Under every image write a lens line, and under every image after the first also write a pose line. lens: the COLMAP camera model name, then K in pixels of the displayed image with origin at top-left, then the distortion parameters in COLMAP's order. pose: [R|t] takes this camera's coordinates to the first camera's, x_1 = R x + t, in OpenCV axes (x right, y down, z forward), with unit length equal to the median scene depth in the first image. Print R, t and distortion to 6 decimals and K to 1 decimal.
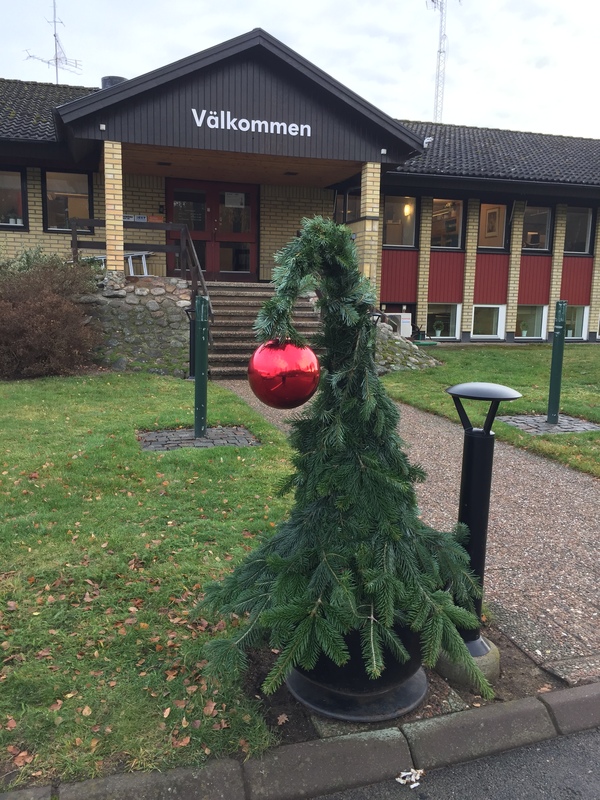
lens RADIAL K [[685.8, 0, 299.1], [0, 685.8, 402.3], [0, 0, 1]] dist [0.066152, -0.078611]
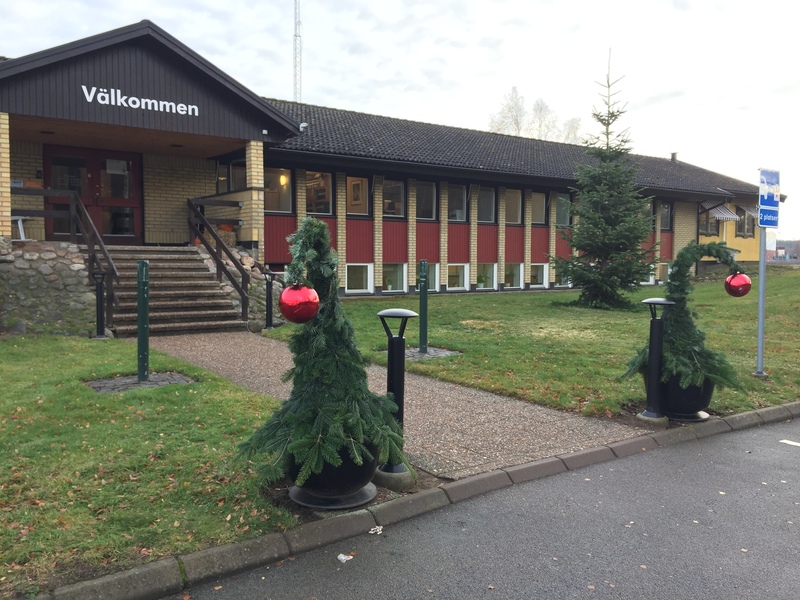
lens RADIAL K [[685.8, 0, 400.4], [0, 685.8, 300.0], [0, 0, 1]] dist [0.066152, -0.078611]
pose [[0.942403, -0.036340, 0.332499, -0.114296], [0.065659, 0.994838, -0.077366, 0.032496], [-0.327972, 0.094742, 0.939925, -0.239917]]
